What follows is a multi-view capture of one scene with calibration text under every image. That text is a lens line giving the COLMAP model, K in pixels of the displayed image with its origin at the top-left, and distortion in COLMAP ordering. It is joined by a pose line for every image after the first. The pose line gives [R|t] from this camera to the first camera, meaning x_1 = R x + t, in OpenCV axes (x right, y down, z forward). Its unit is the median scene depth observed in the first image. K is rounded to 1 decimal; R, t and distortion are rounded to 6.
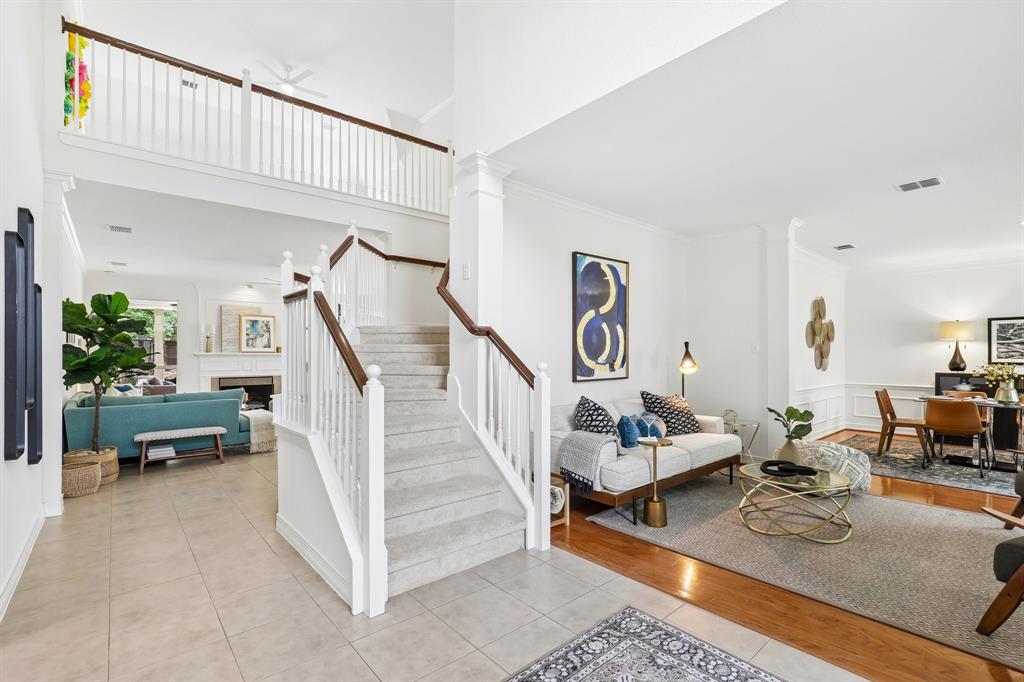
lens RADIAL K [[469.8, 0, 507.2], [0, 469.8, 353.8], [0, 0, 1]] dist [-0.028461, 0.006615]
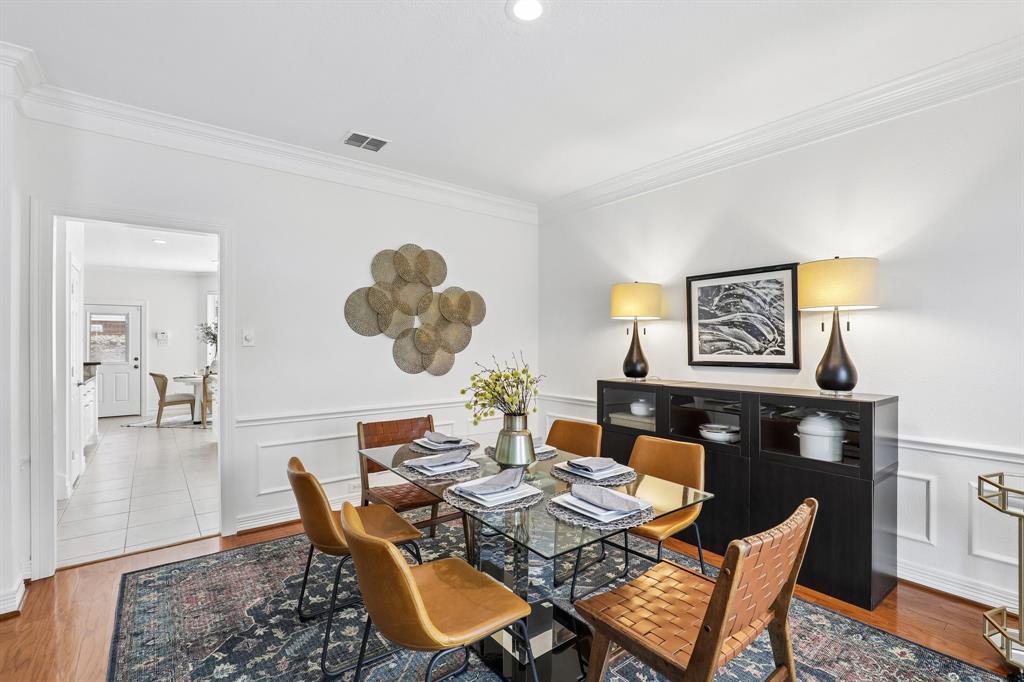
lens RADIAL K [[469.8, 0, 517.0], [0, 469.8, 340.4], [0, 0, 1]] dist [-0.028461, 0.006615]
pose [[0.999734, -0.003041, -0.022866, 1.152115], [0.002877, 0.999970, -0.007195, -0.002278], [0.022888, 0.007127, 0.999713, 0.612837]]
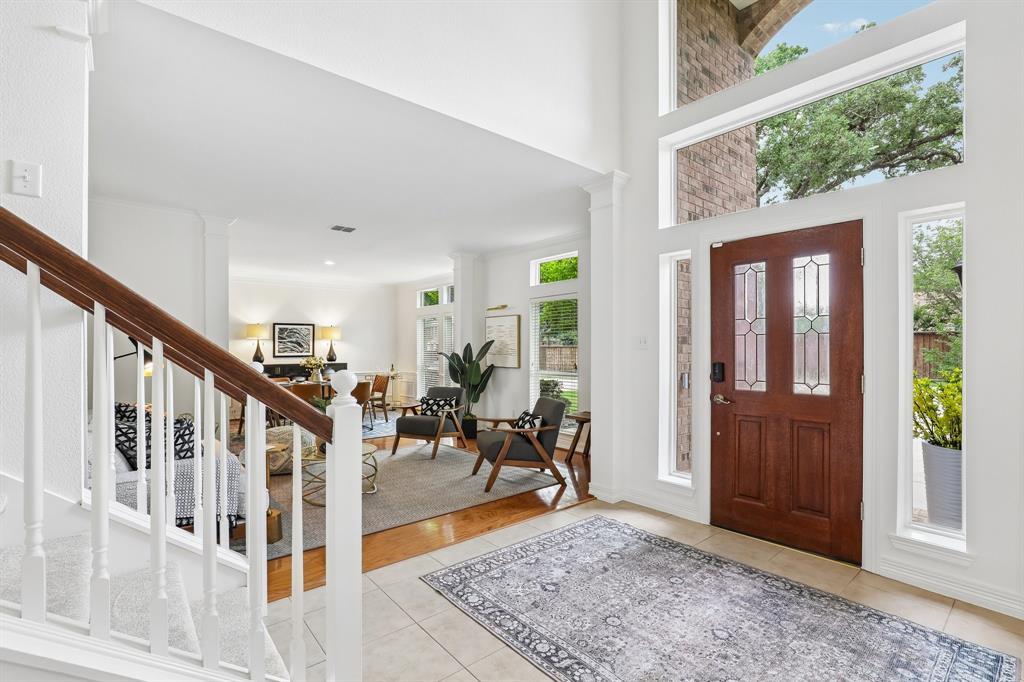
lens RADIAL K [[469.8, 0, 517.9], [0, 469.8, 349.0], [0, 0, 1]] dist [-0.028461, 0.006615]
pose [[-0.005018, -0.001779, 0.999986, -0.428084], [0.002750, 0.999995, 0.001793, -0.002571], [-0.999984, 0.002759, -0.005013, 0.386653]]
